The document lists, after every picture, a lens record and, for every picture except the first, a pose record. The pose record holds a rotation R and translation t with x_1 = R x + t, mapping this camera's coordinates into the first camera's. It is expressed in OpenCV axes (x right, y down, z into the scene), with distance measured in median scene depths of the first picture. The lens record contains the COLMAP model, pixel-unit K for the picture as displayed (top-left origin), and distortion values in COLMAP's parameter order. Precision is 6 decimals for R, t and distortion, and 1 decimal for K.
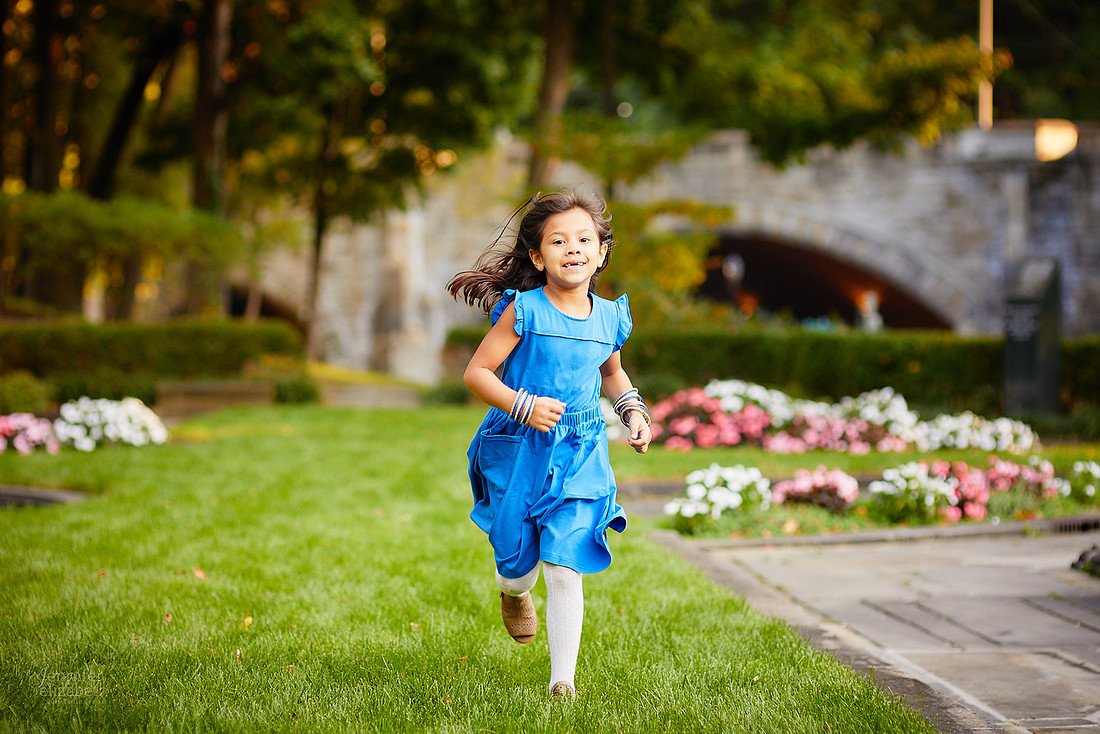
lens RADIAL K [[2729.9, 0, 550.0], [0, 2729.9, 367.0], [0, 0, 1]] dist [-0.023457, 0.458359]
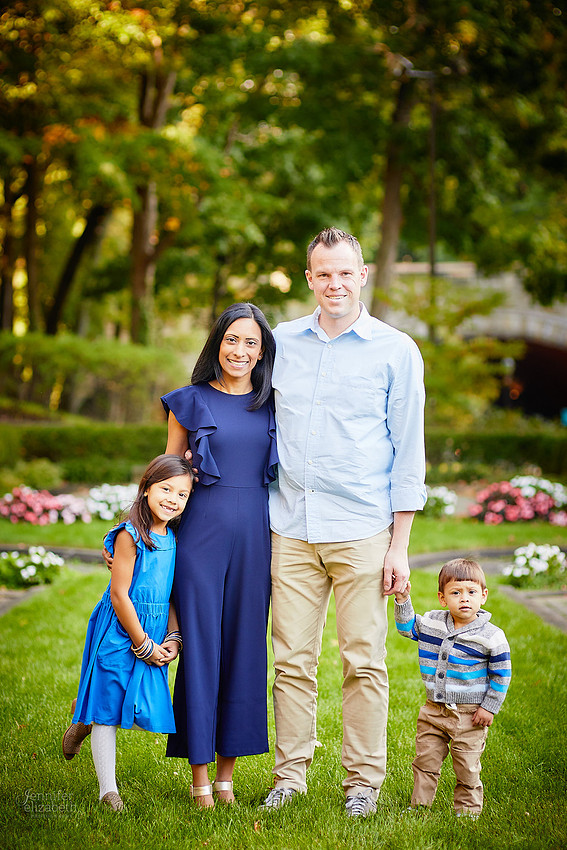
lens RADIAL K [[2109.5, 0, 283.5], [0, 2109.5, 425.0], [0, 0, 1]] dist [-0.023457, 0.458359]
pose [[0.999409, 0.005631, -0.033907, -0.030702], [-0.005620, 0.999984, 0.000421, -0.023574], [0.033909, -0.000230, 0.999425, -0.186543]]
